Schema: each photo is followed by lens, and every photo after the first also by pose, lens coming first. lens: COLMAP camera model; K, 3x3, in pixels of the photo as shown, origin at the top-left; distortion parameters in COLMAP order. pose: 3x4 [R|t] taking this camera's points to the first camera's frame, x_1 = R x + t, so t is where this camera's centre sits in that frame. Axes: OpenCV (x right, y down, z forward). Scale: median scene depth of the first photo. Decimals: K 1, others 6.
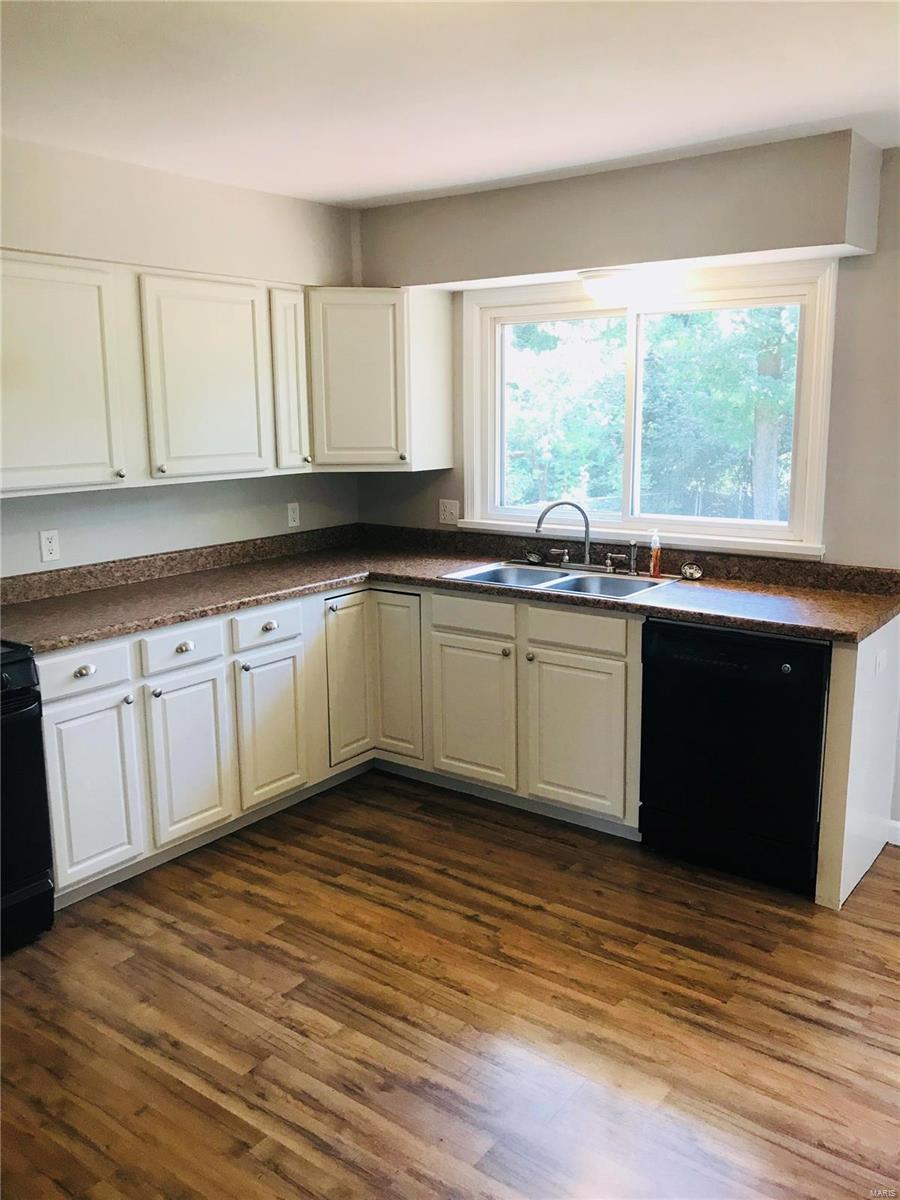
lens RADIAL K [[994.8, 0, 462.6], [0, 994.8, 585.0], [0, 0, 1]] dist [0.037049, -0.054265]
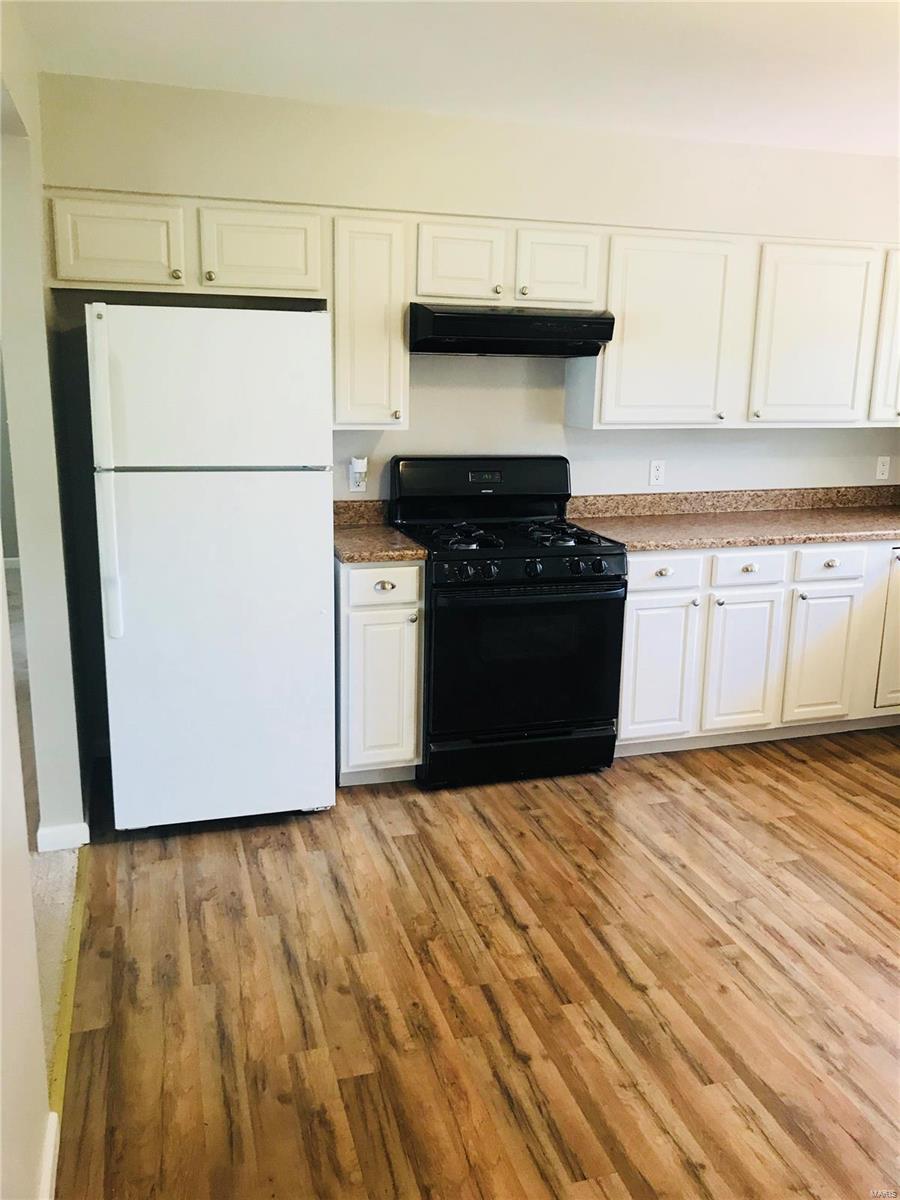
lens RADIAL K [[994.8, 0, 449.3], [0, 994.8, 589.1], [0, 0, 1]] dist [0.037049, -0.054265]
pose [[0.808474, 0.155671, -0.567571, 0.097838], [-0.130271, 0.987797, 0.085365, 0.031502], [0.573934, 0.004923, 0.818887, -0.147723]]
